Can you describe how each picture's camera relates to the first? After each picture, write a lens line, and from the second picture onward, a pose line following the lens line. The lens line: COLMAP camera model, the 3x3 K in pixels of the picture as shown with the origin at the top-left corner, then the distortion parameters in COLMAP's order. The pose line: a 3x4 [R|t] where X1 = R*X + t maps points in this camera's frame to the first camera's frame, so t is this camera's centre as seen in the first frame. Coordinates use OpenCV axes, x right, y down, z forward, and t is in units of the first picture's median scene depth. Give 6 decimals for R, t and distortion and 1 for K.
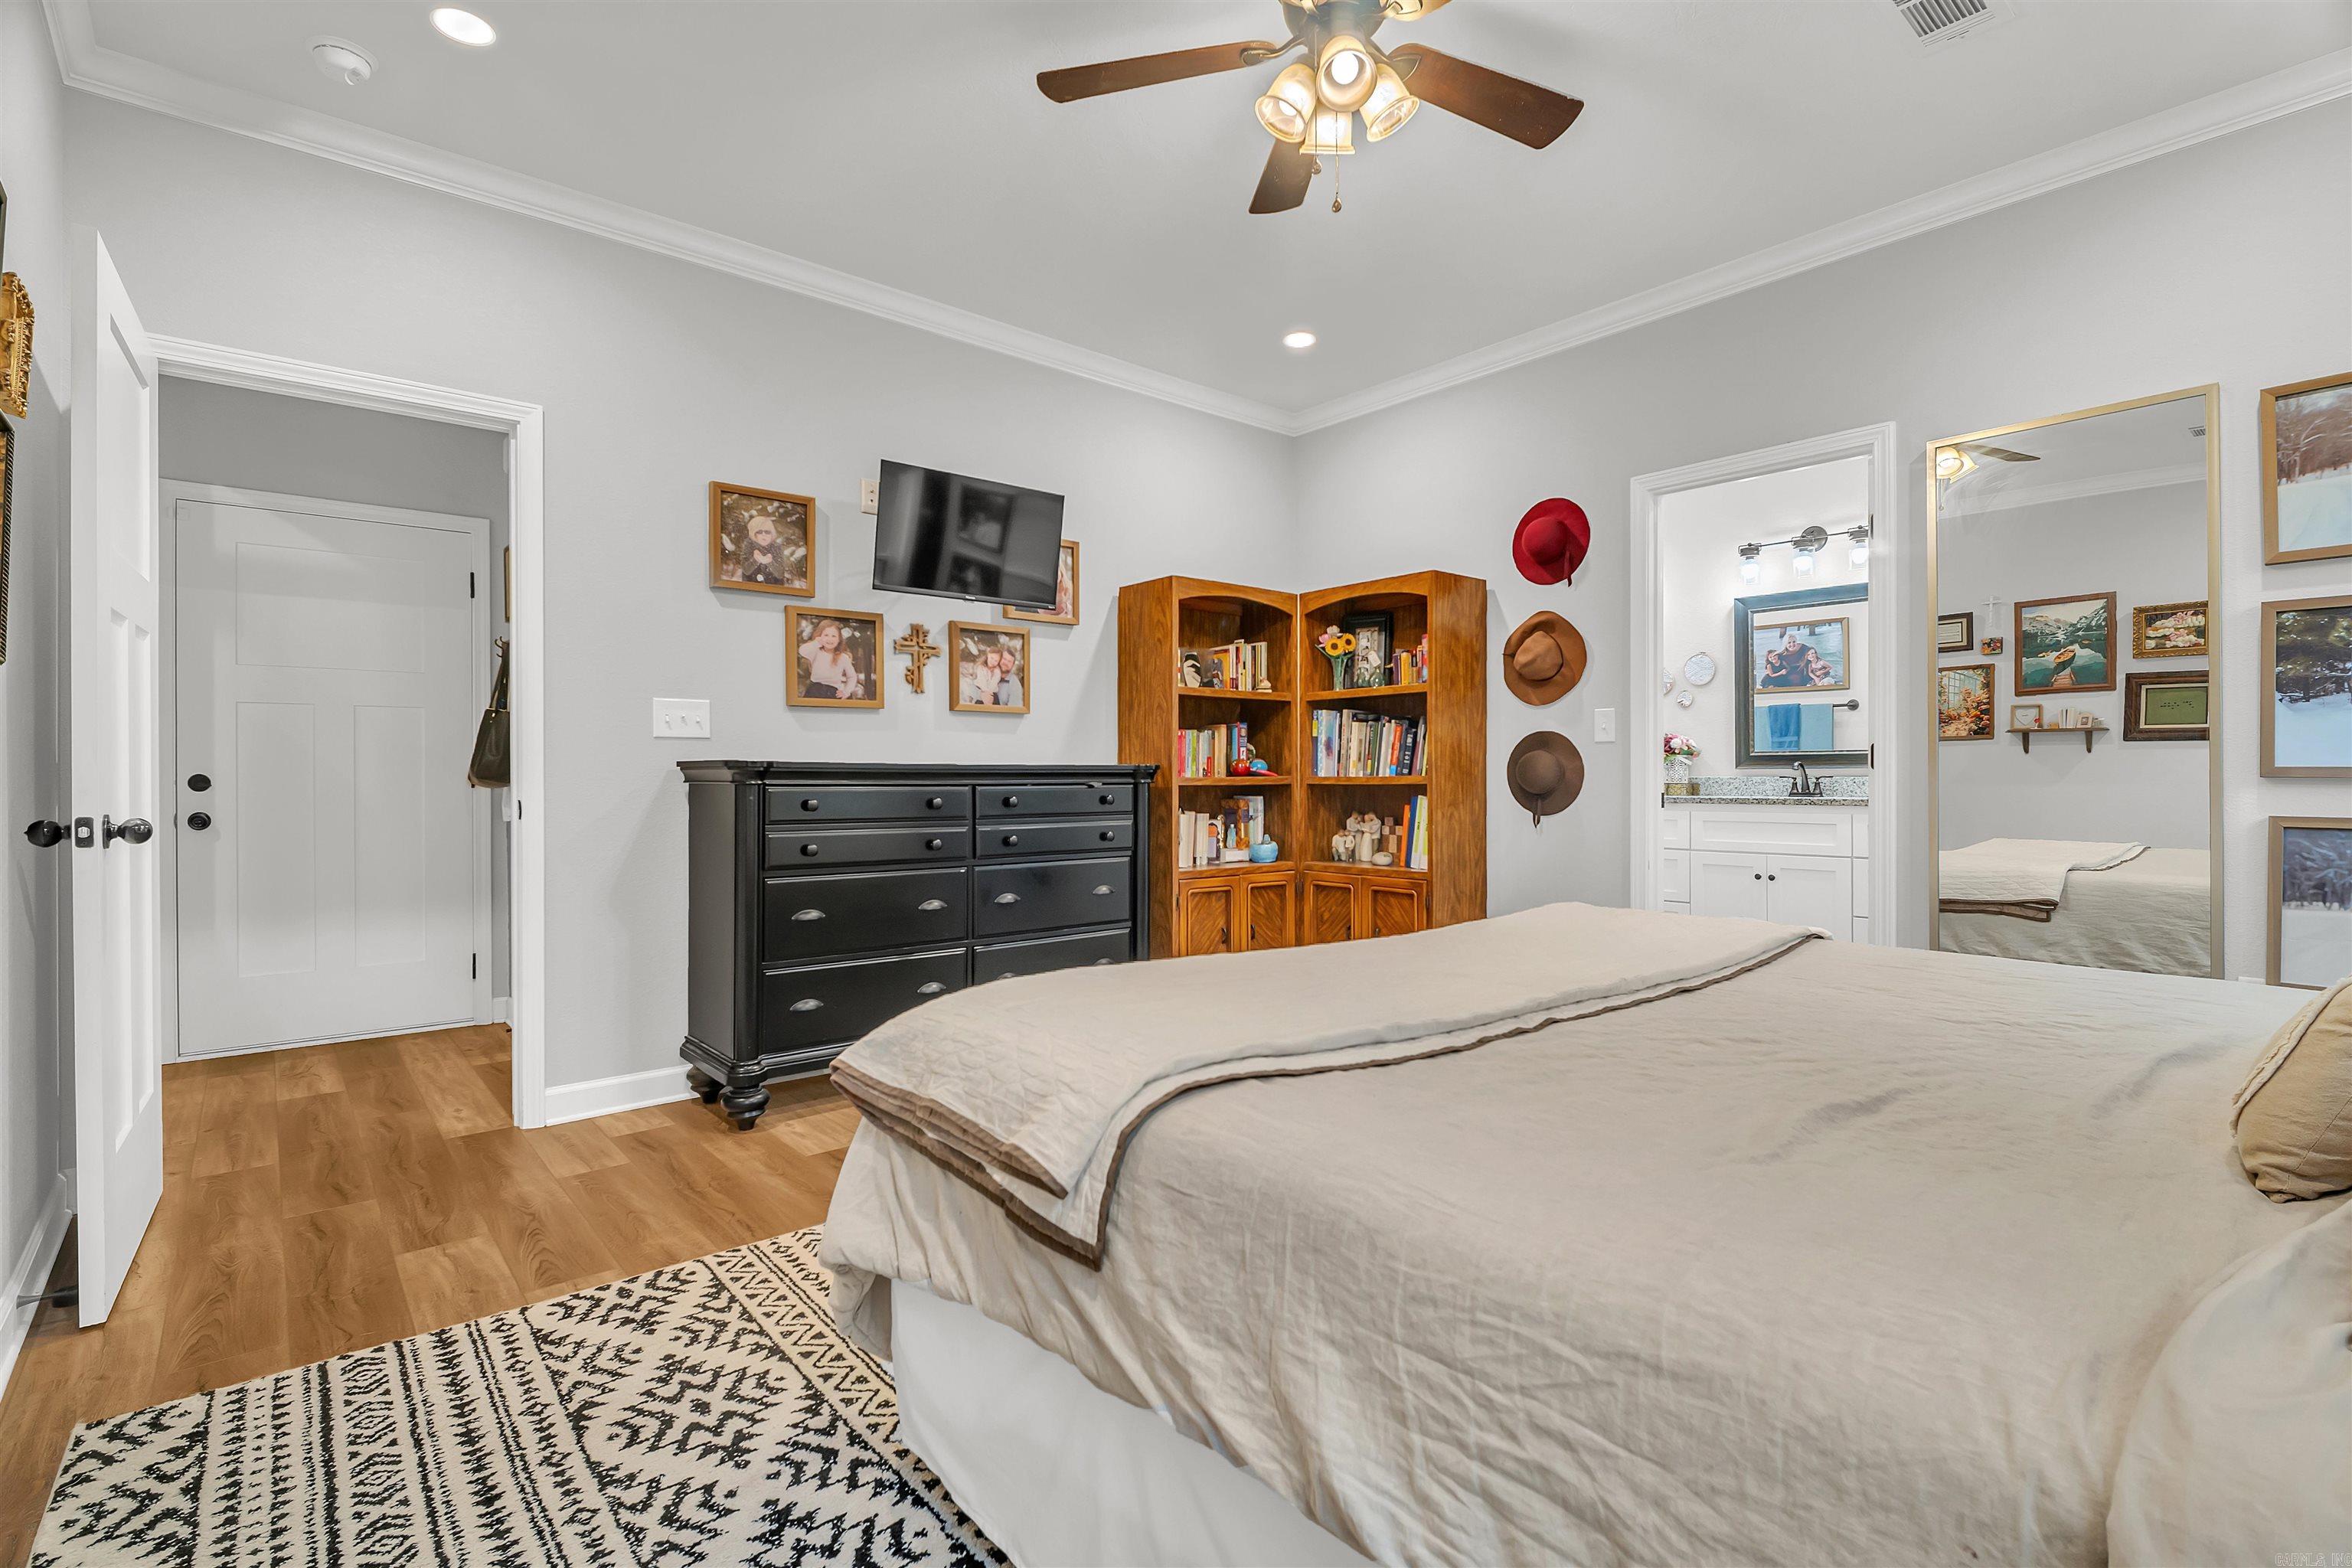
lens RADIAL K [[1084.9, 0, 1171.0], [0, 1084.9, 780.6], [0, 0, 1]] dist [-0.005196, -0.001950]
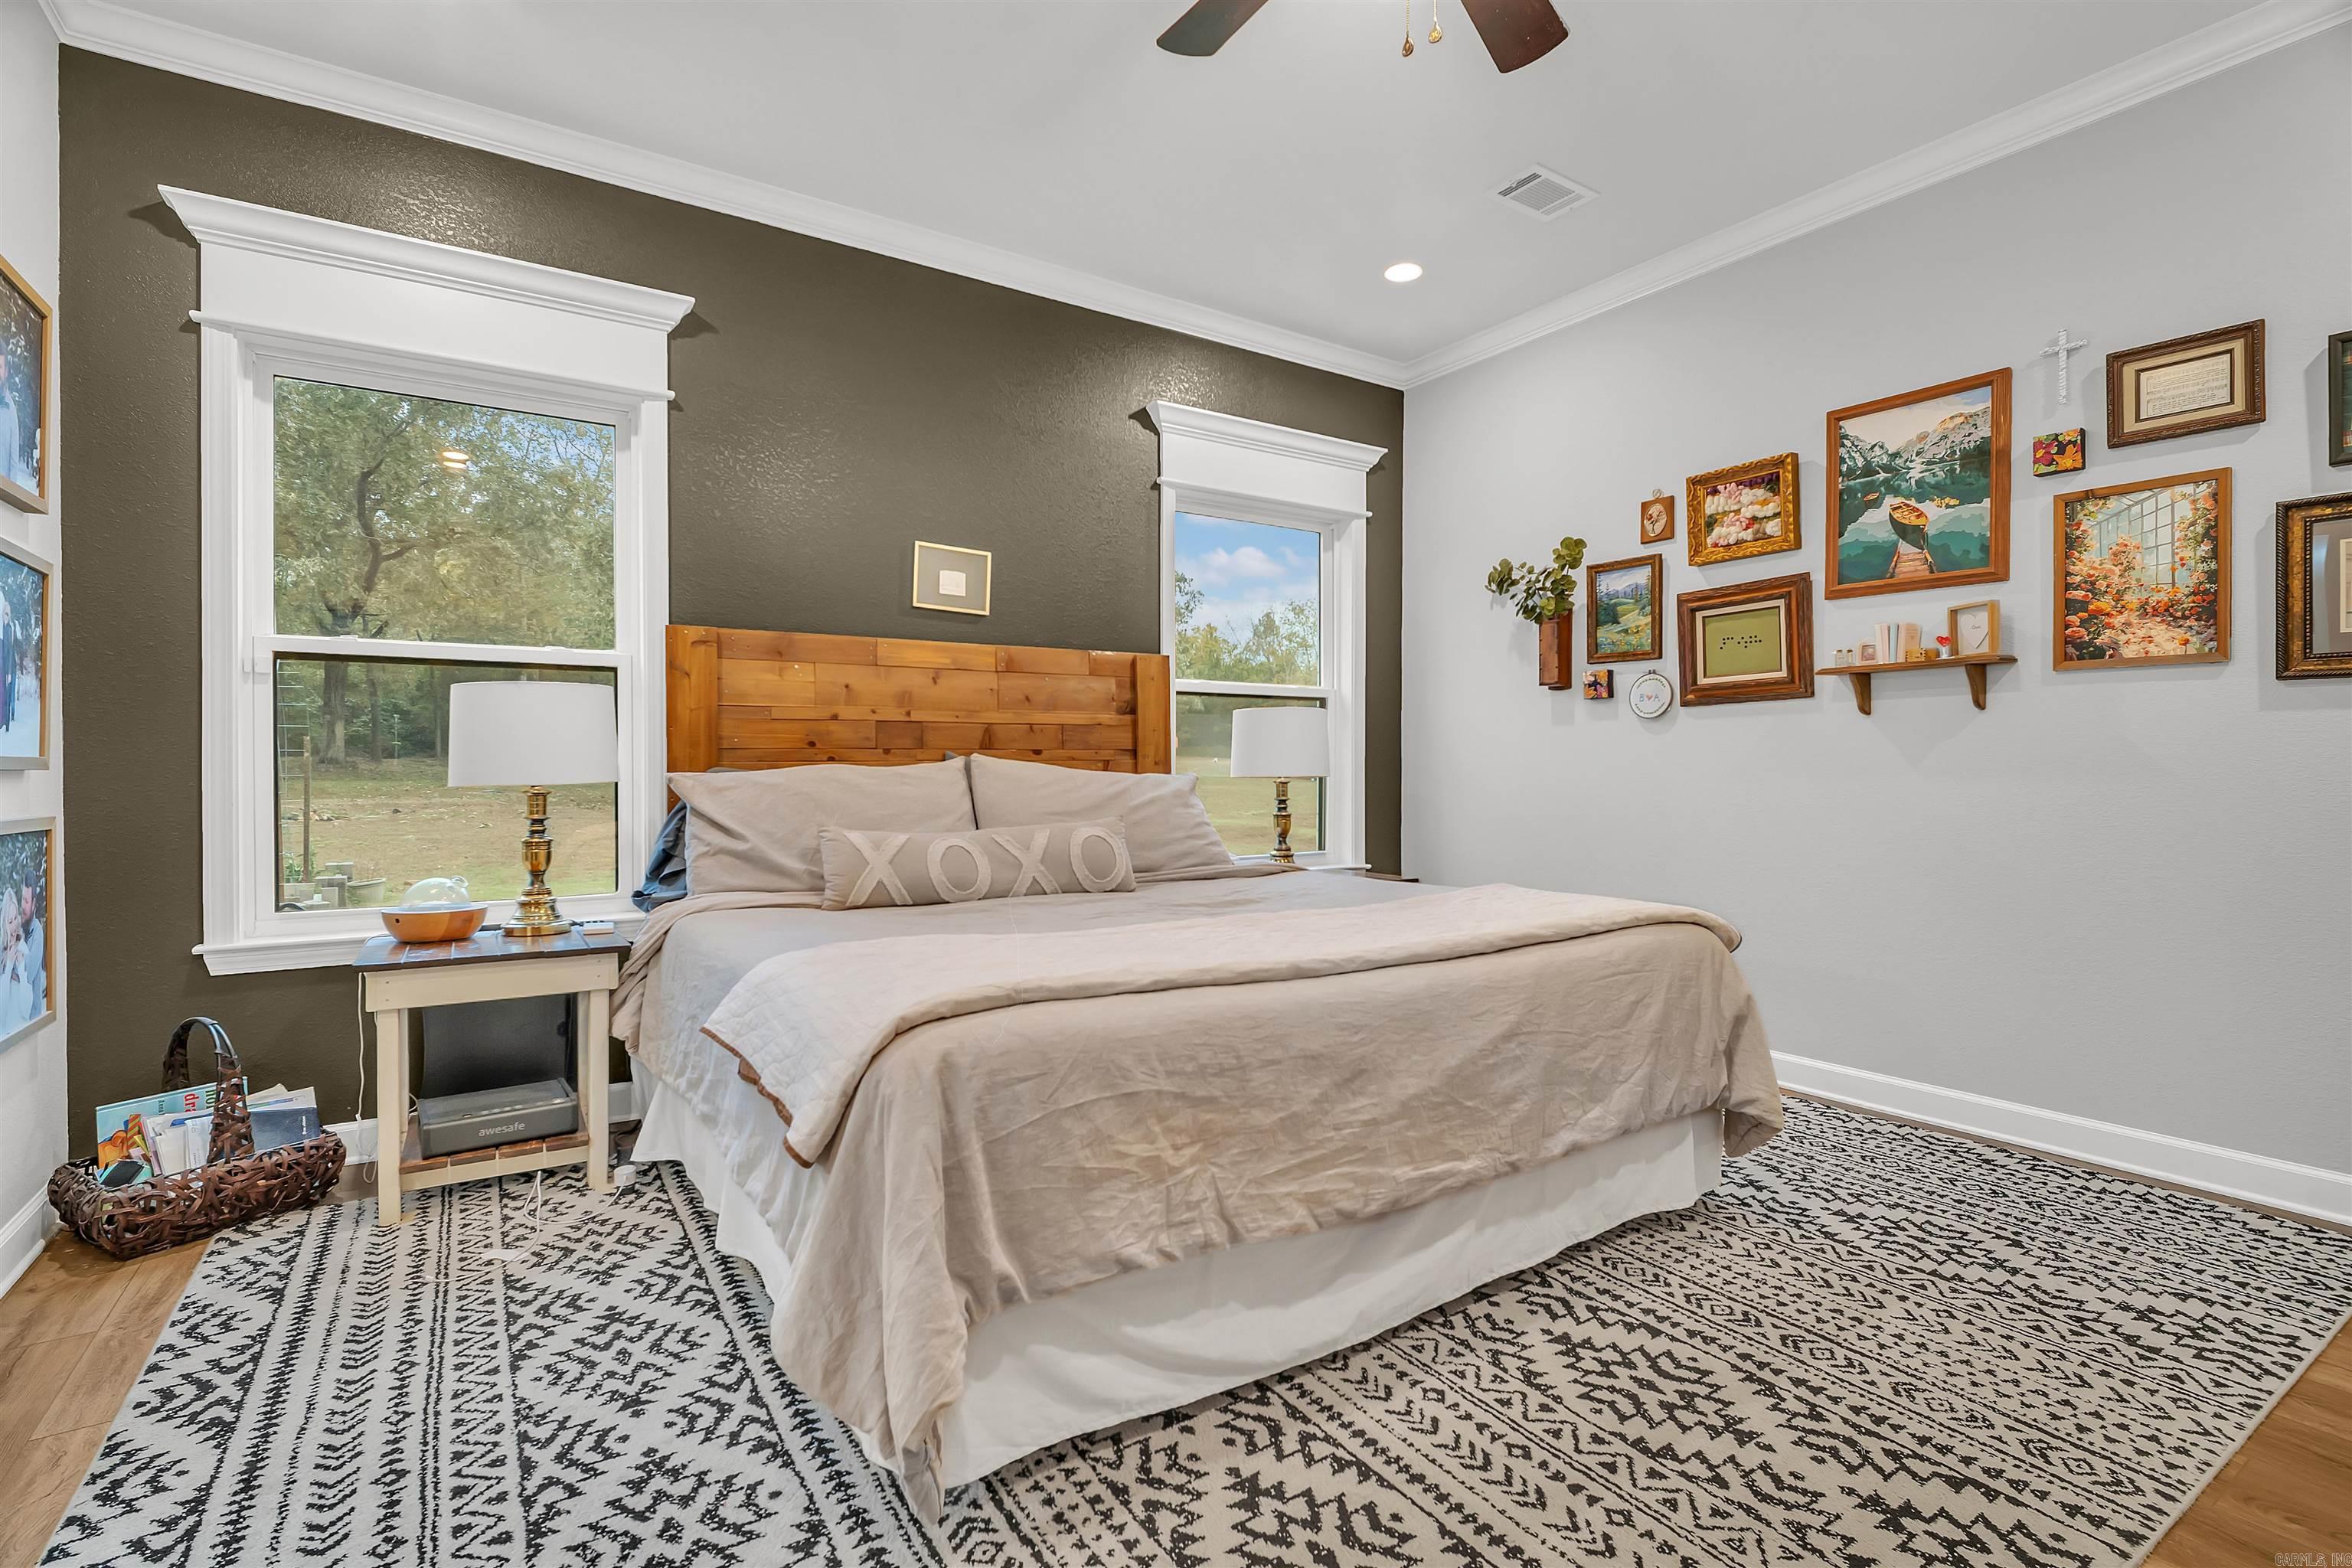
lens RADIAL K [[1084.9, 0, 1182.4], [0, 1084.9, 772.7], [0, 0, 1]] dist [-0.005196, -0.001950]
pose [[-0.993916, 0.006125, 0.109972, 0.312672], [0.007578, 0.999889, 0.012795, -0.008235], [-0.109881, 0.013551, -0.993852, 2.452021]]
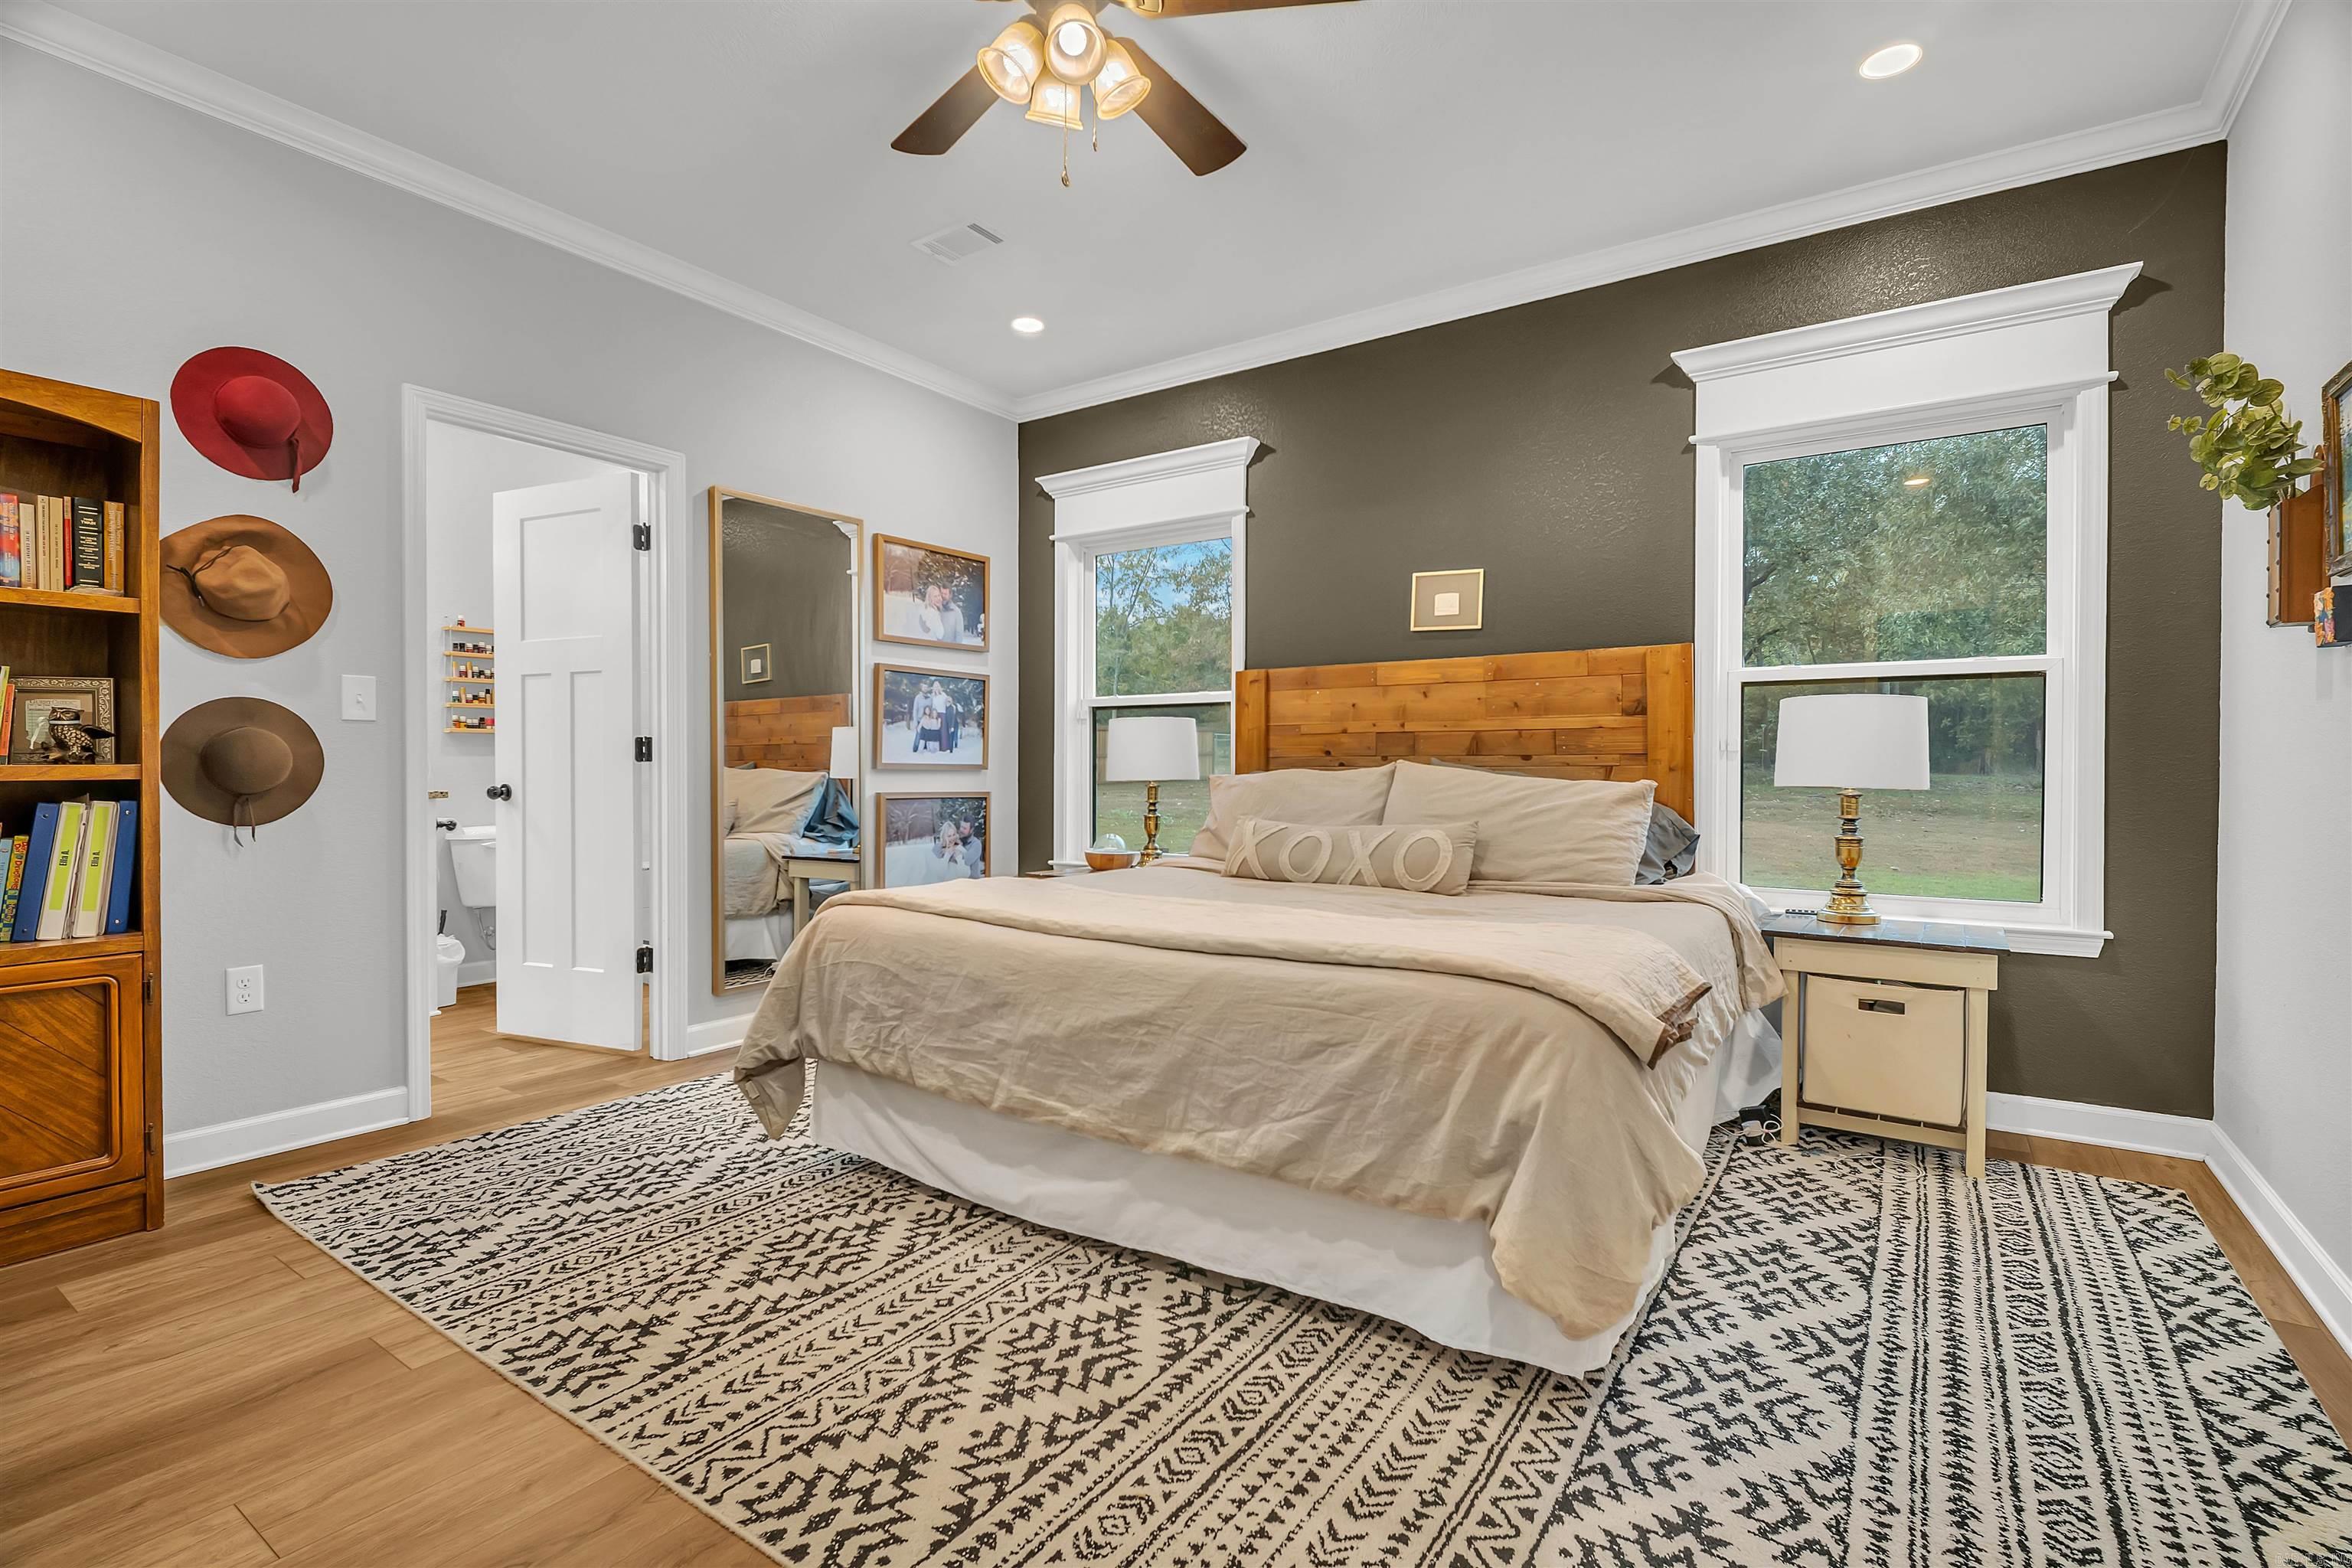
lens RADIAL K [[1084.9, 0, 1185.2], [0, 1084.9, 777.3], [0, 0, 1]] dist [-0.005196, -0.001950]
pose [[-0.273765, -0.002876, 0.961792, -1.093274], [0.003957, 0.999984, 0.004117, 0.004390], [-0.961788, 0.004933, -0.273749, 1.571938]]
